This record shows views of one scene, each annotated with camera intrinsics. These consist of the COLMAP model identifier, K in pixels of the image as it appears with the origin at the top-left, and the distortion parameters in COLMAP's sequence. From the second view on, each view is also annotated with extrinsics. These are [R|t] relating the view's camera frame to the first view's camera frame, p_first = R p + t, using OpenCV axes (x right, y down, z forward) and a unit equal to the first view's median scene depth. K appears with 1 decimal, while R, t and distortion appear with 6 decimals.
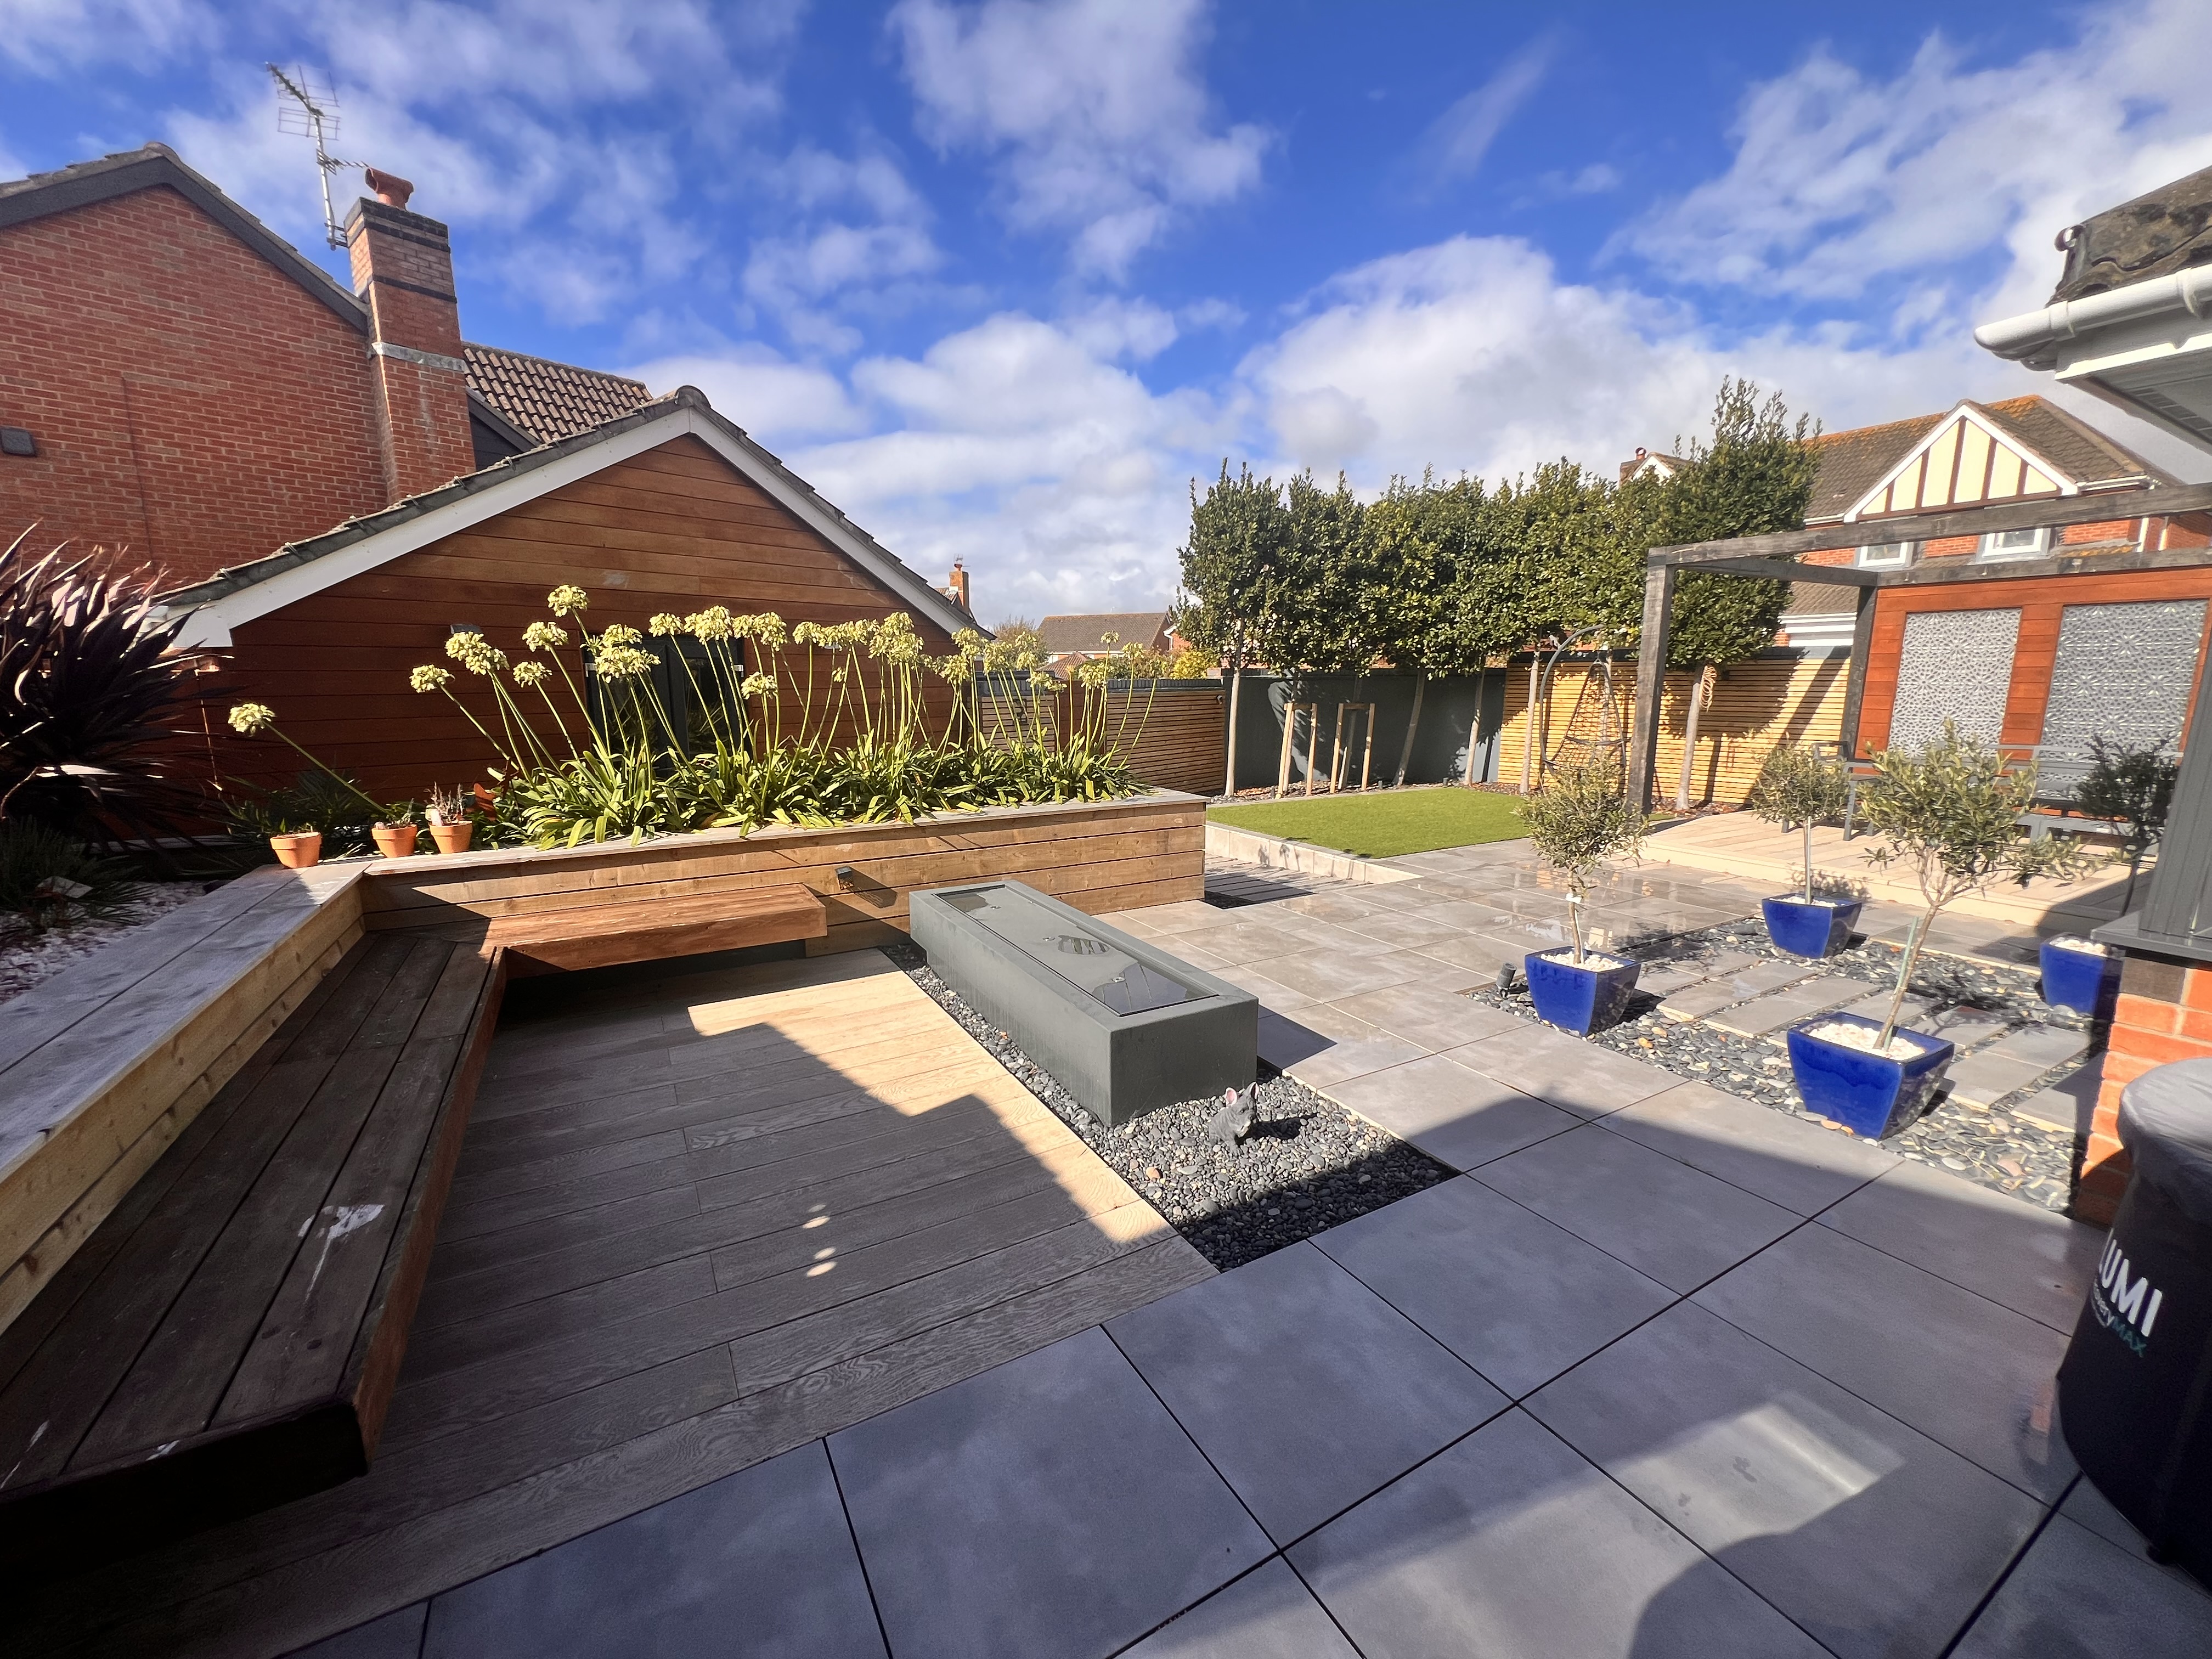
lens RADIAL K [[885.3, 0, 1099.2], [0, 885.3, 831.5], [0, 0, 1]] dist [-0.003764, 0.000419]
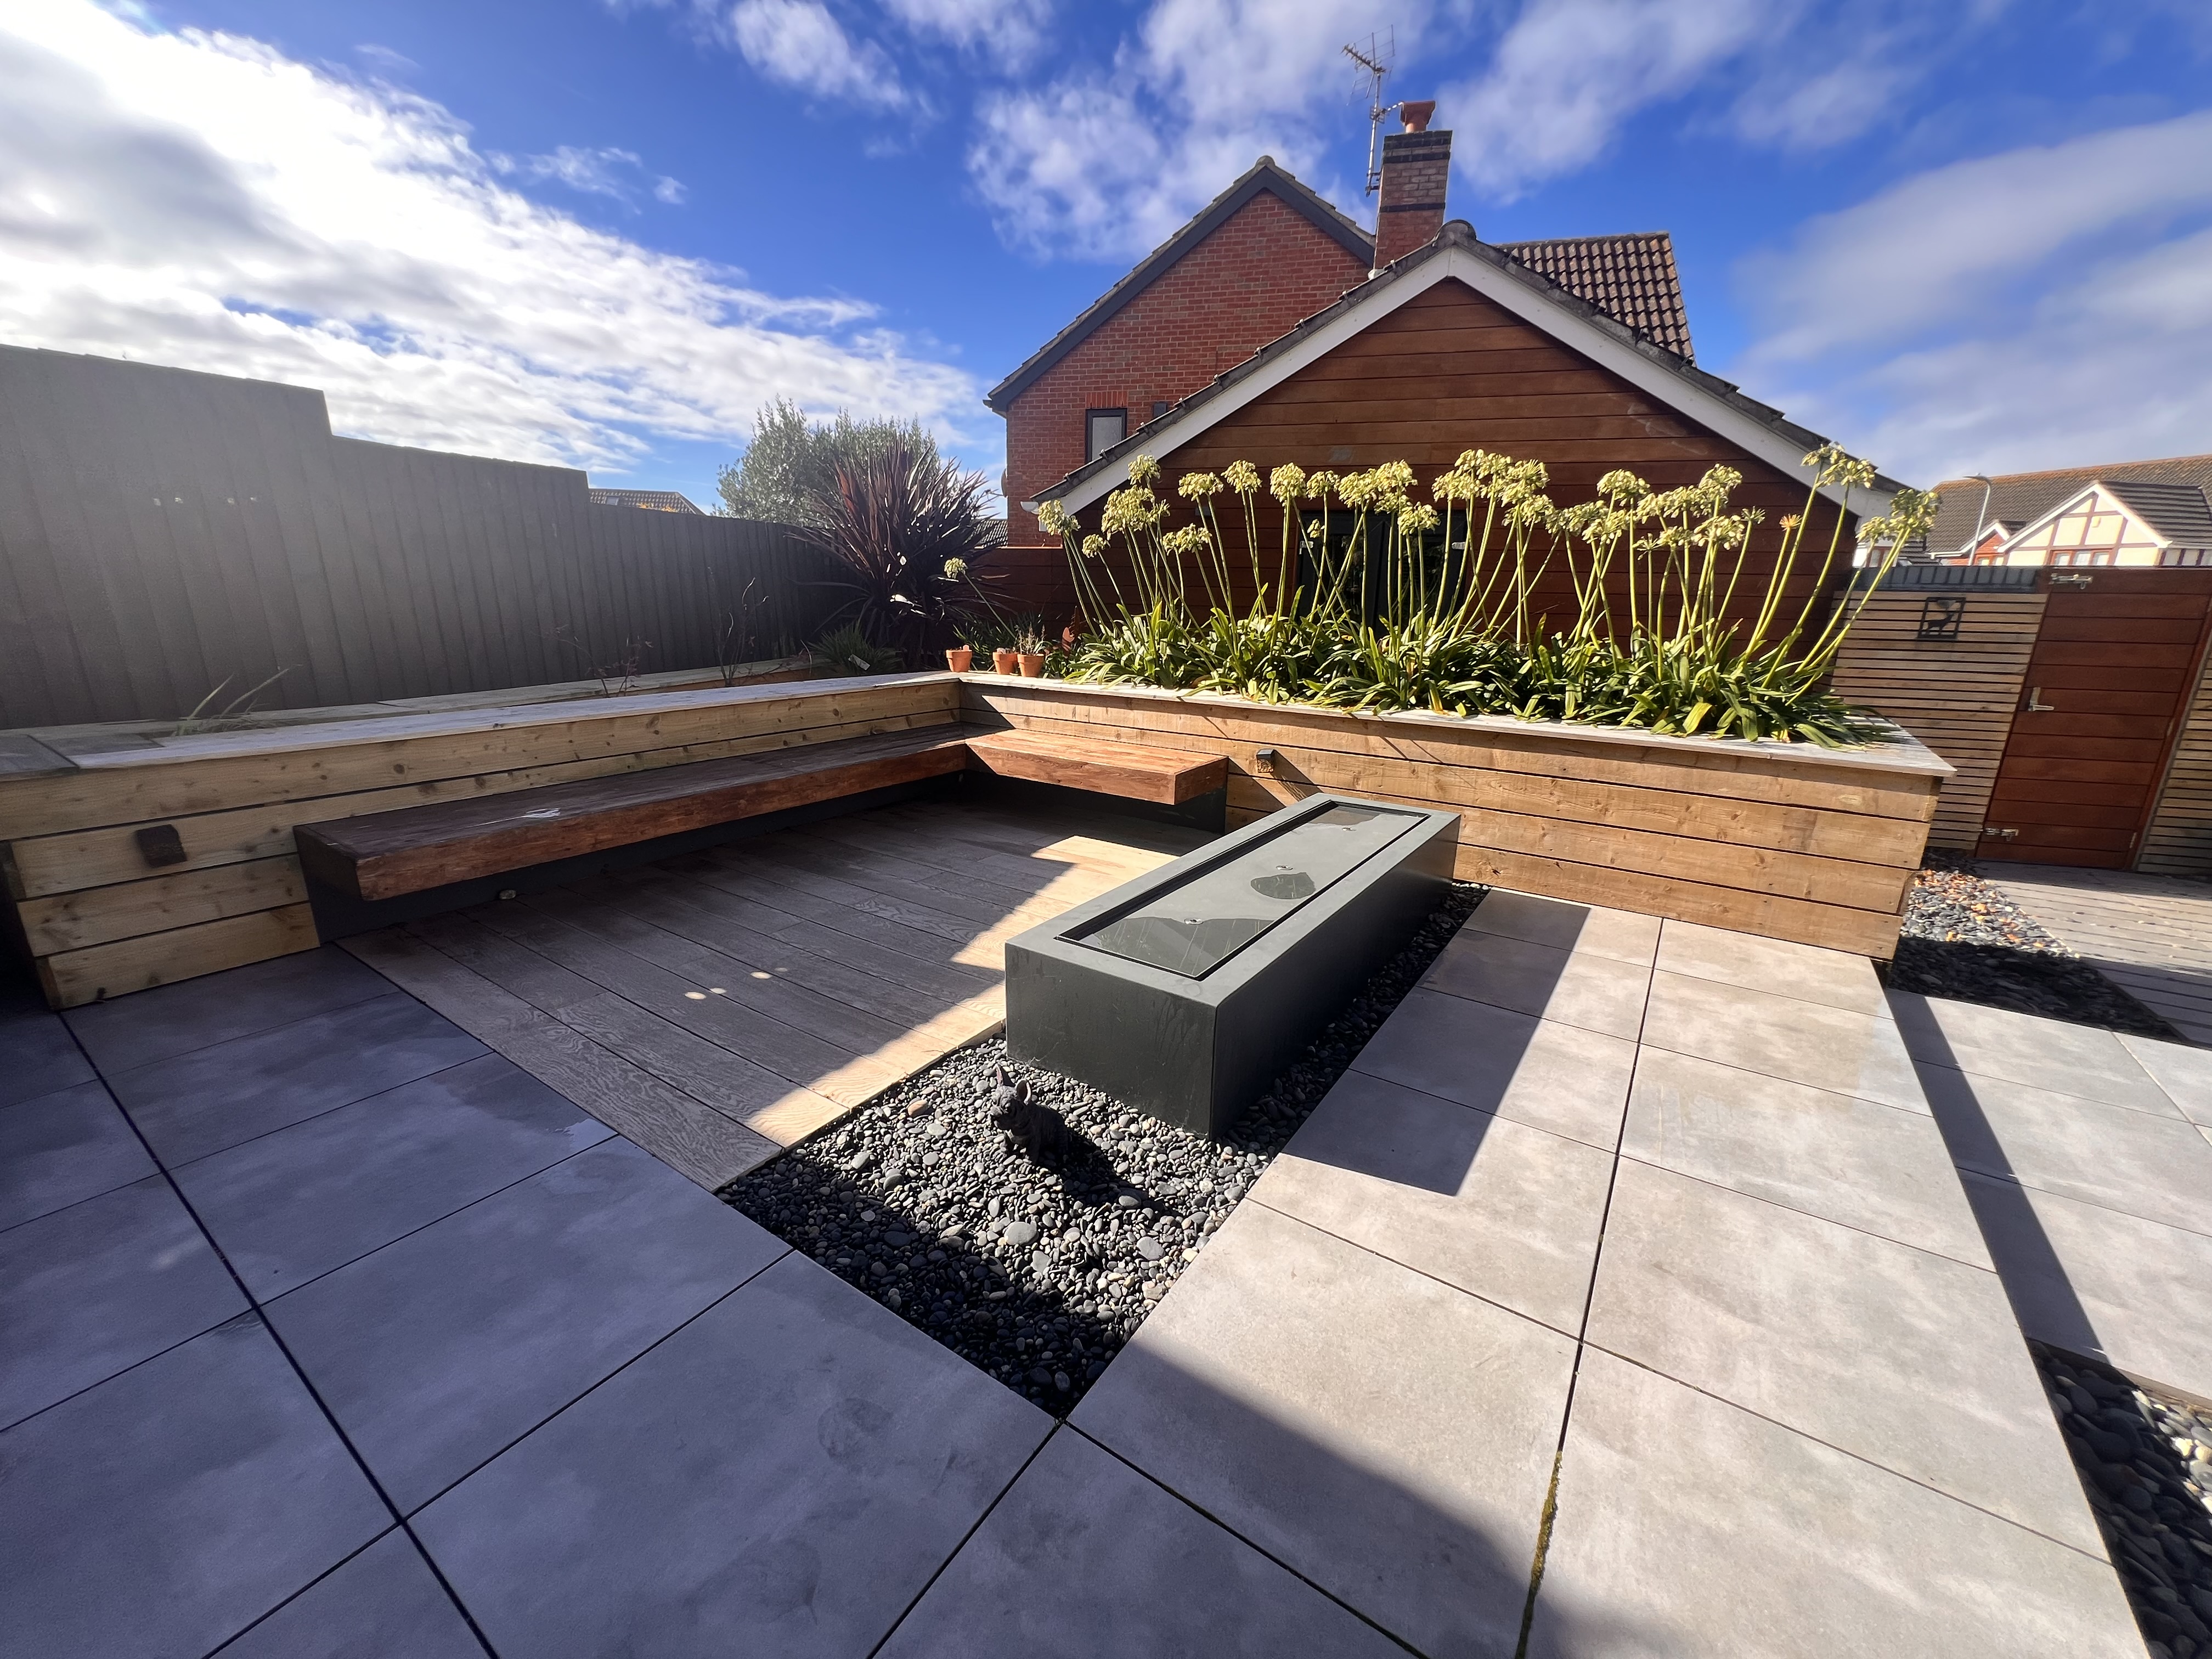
lens RADIAL K [[885.3, 0, 1100.3], [0, 885.3, 835.7], [0, 0, 1]] dist [-0.003764, 0.000419]
pose [[0.438347, 0.252272, -0.862676, 0.426145], [-0.172807, 0.965551, 0.194549, -0.019410], [0.882037, 0.063796, 0.466841, 0.424341]]
